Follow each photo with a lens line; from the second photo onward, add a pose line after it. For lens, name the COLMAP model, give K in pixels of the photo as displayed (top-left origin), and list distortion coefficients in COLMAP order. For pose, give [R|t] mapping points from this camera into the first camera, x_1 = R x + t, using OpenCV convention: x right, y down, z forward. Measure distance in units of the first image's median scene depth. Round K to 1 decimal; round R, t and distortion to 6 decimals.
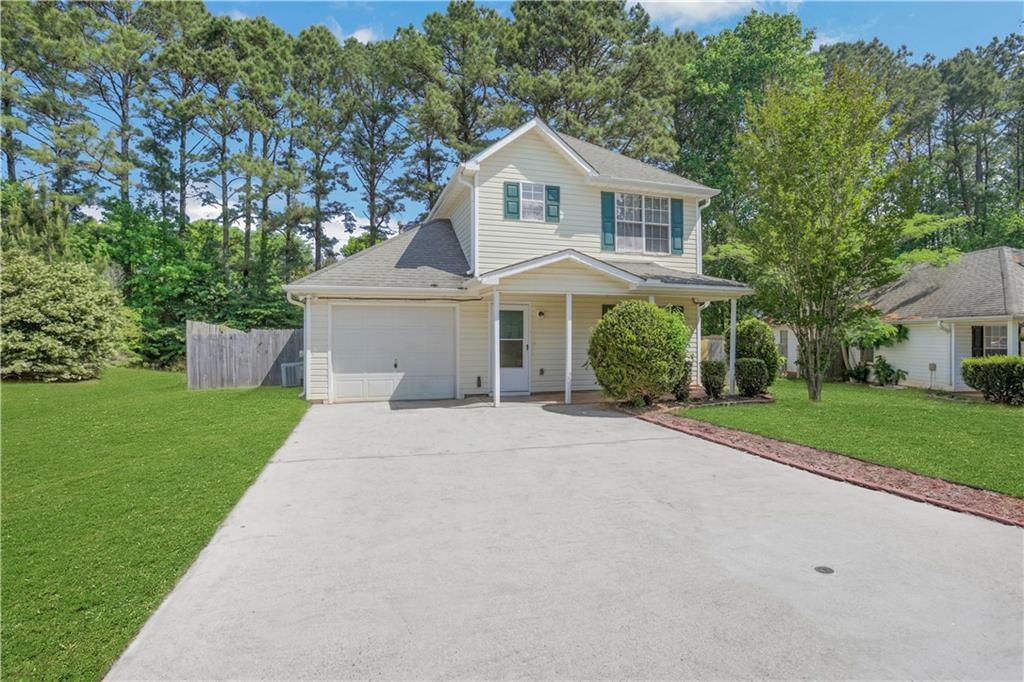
lens RADIAL K [[487.7, 0, 515.7], [0, 487.7, 333.0], [0, 0, 1]] dist [-0.077283, 0.032542]
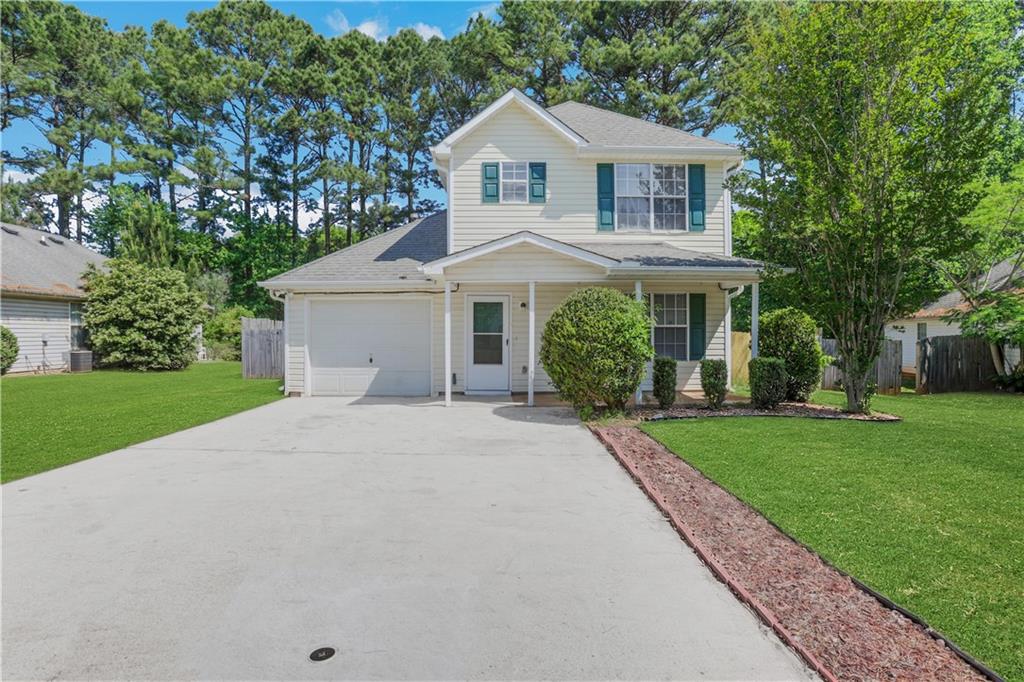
lens RADIAL K [[504.3, 0, 510.7], [0, 504.3, 332.9], [0, 0, 1]] dist [-0.090029, 0.052760]
pose [[0.959659, -0.000937, -0.281163, 0.266785], [0.003328, 0.999962, 0.008024, 0.003772], [0.281145, -0.008635, 0.959626, 0.089332]]
